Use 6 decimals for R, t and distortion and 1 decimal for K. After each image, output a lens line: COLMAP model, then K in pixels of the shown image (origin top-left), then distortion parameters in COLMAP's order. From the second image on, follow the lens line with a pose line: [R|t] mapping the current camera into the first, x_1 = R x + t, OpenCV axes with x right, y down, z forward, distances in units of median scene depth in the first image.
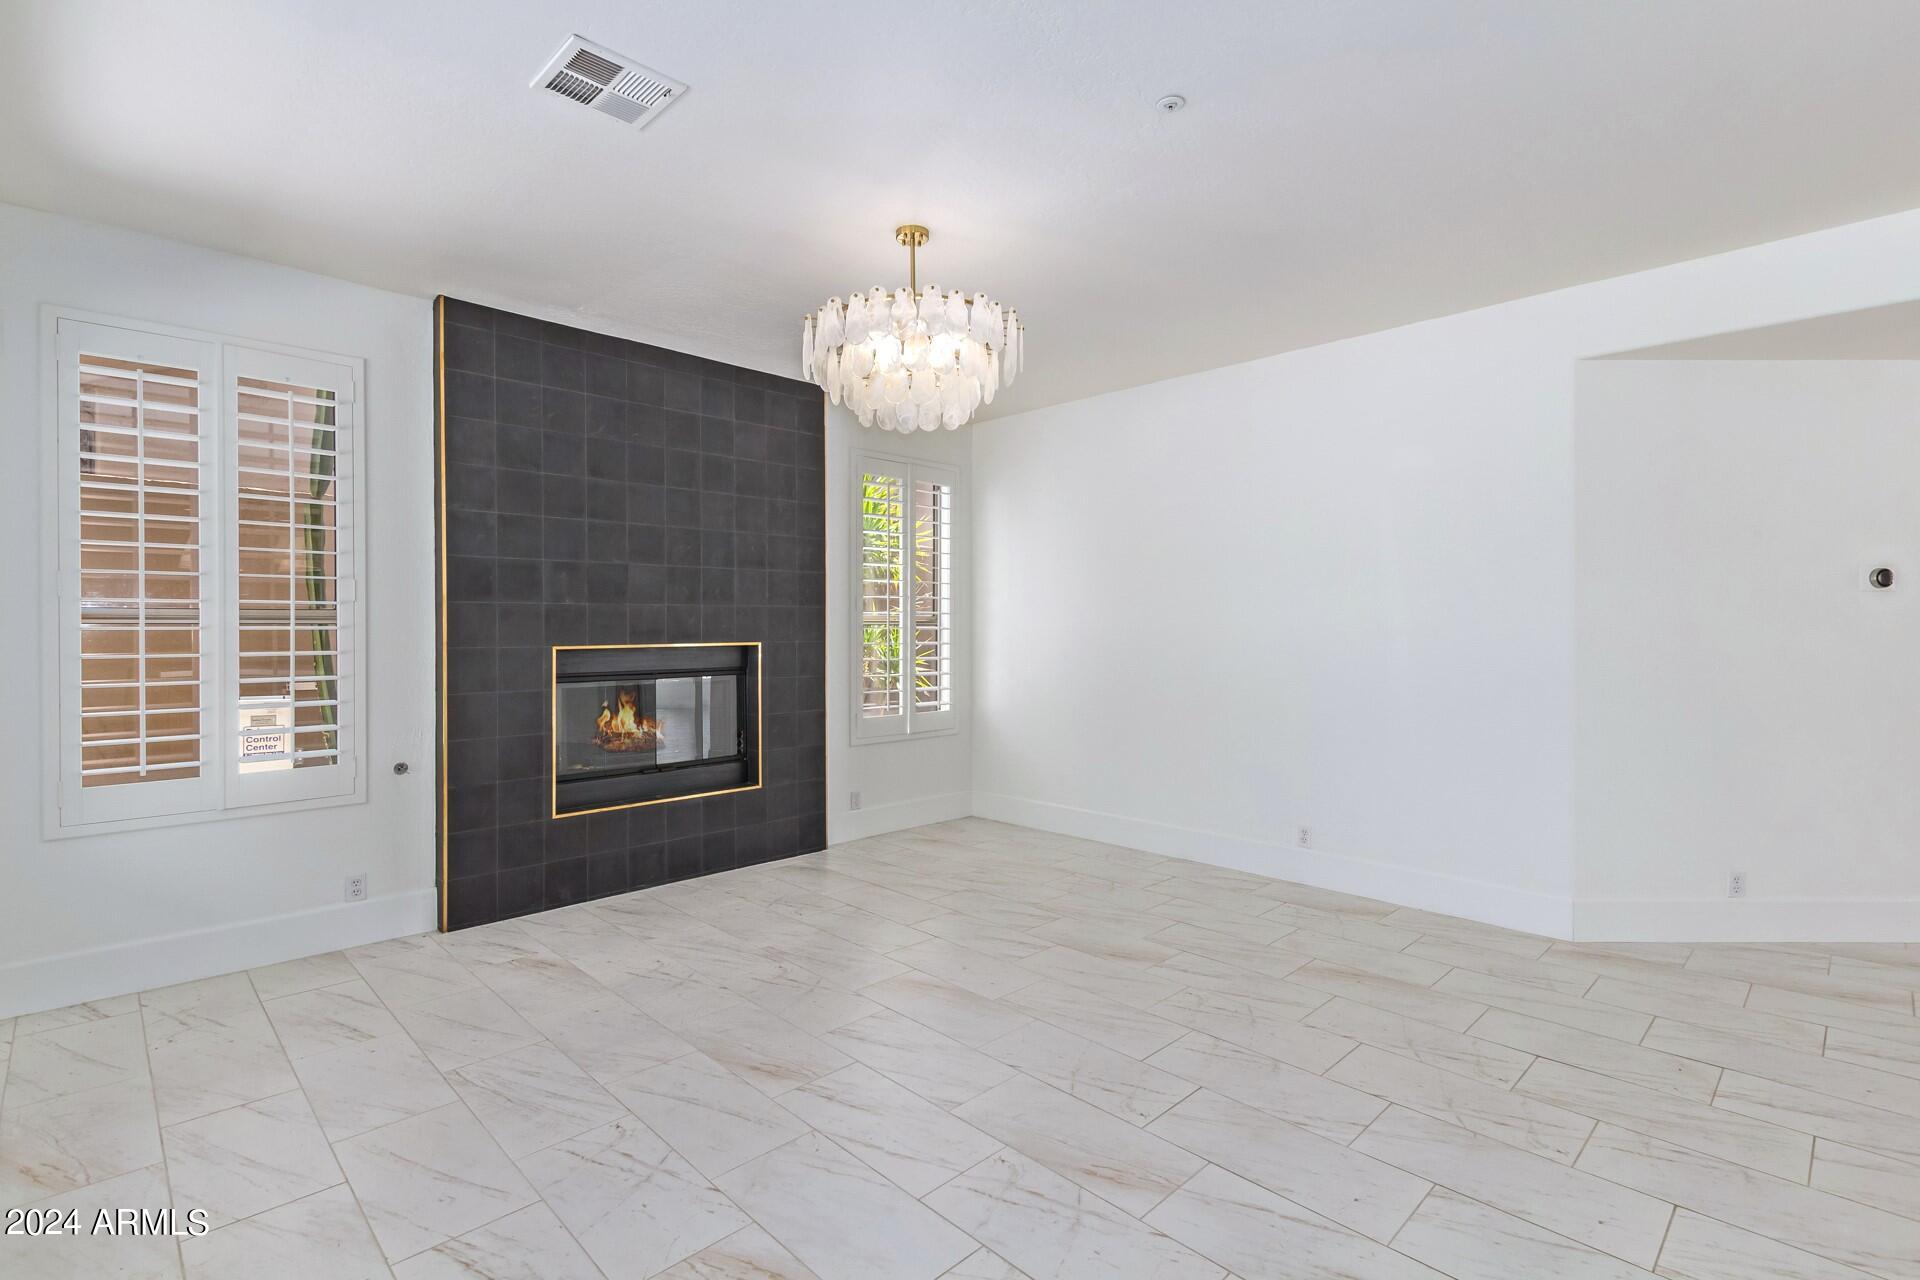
lens RADIAL K [[882.4, 0, 950.6], [0, 882.4, 629.6], [0, 0, 1]] dist [0.009162, -0.003862]
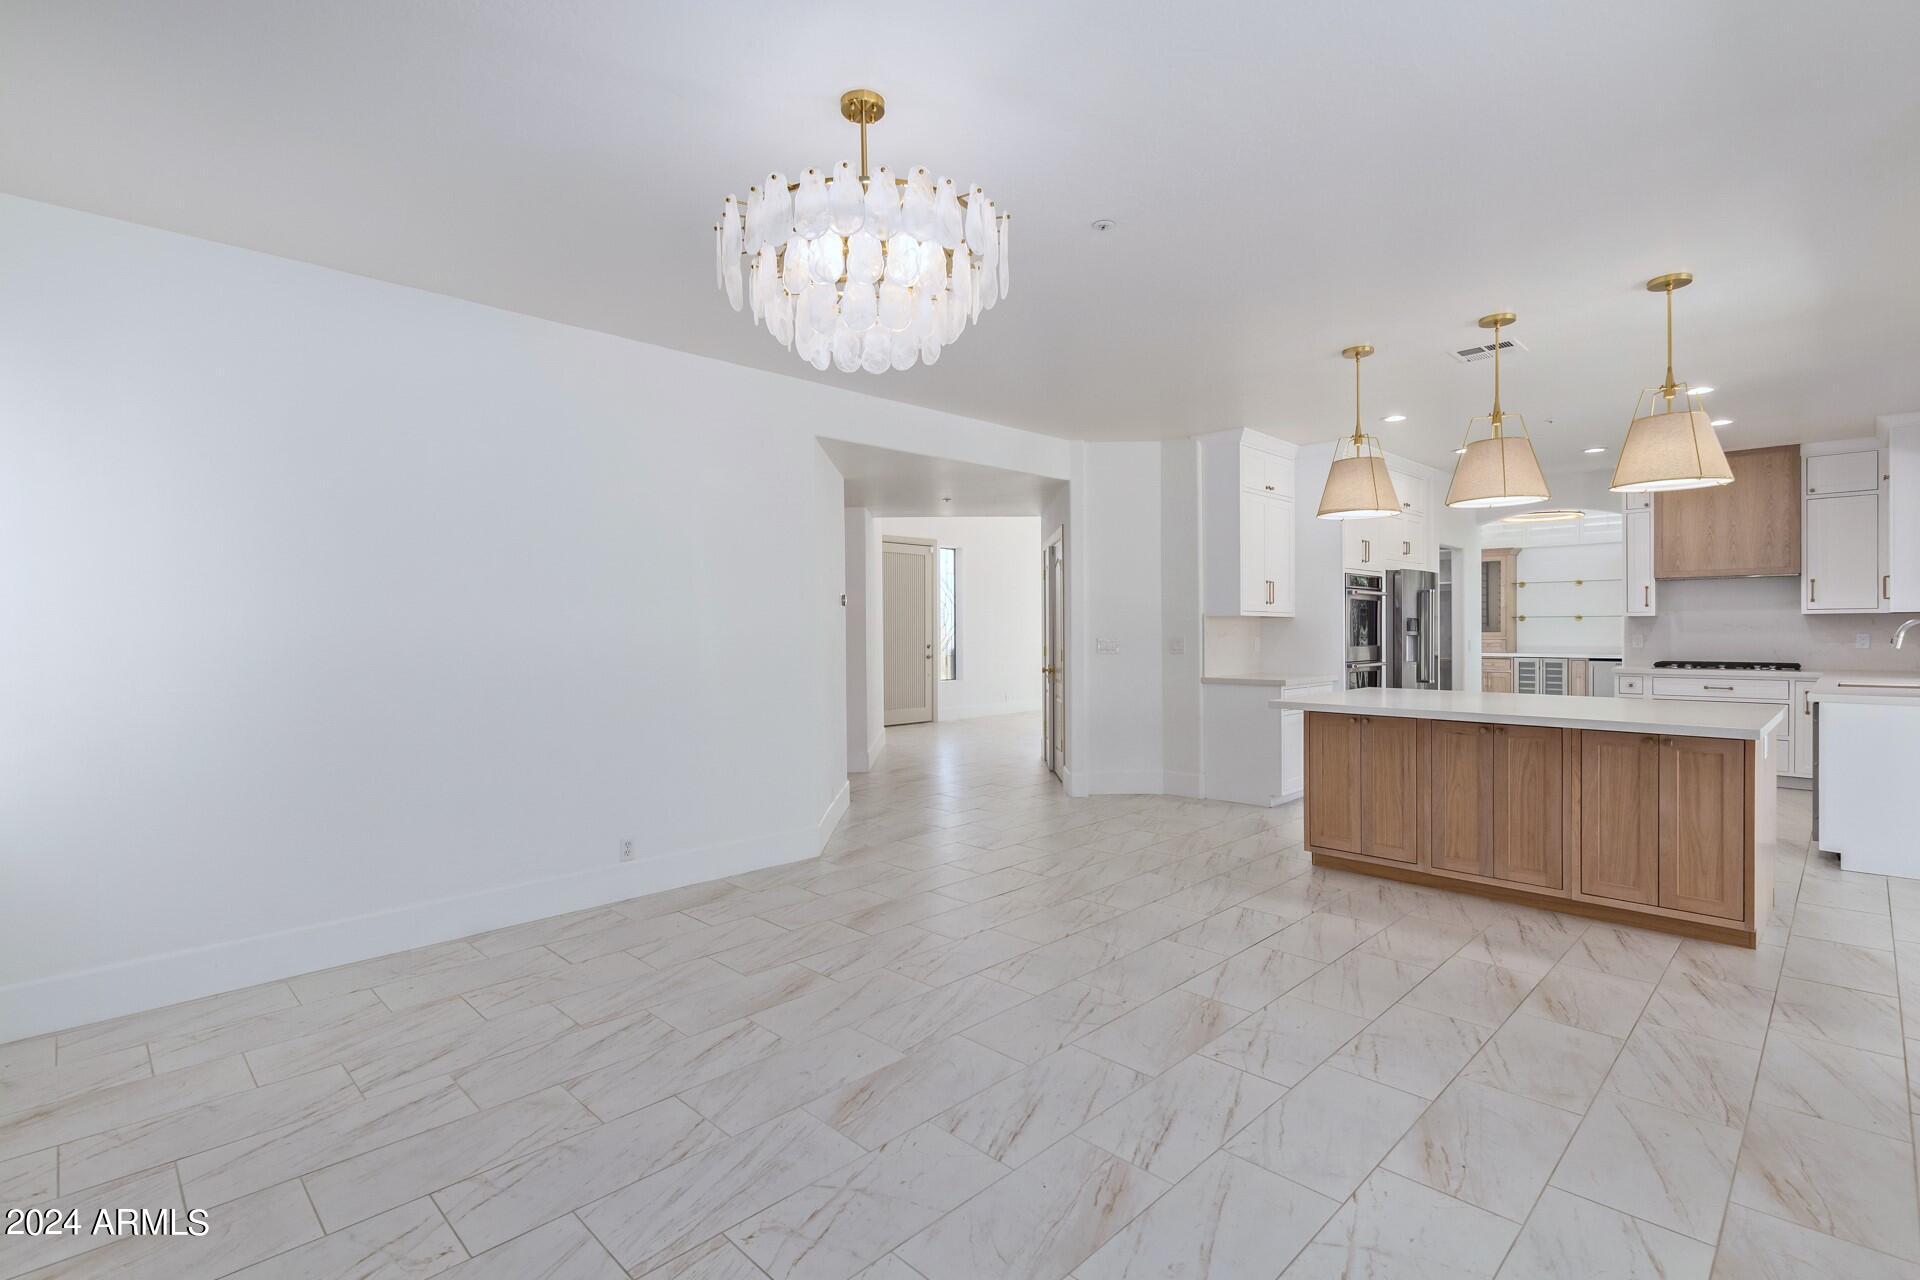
lens RADIAL K [[882.4, 0, 959.0], [0, 882.4, 634.5], [0, 0, 1]] dist [0.009162, -0.003862]
pose [[-0.009285, -0.005150, 0.999944, -0.621826], [0.008765, 0.999948, 0.005231, 0.000383], [-0.999918, 0.008813, -0.009240, 0.722711]]
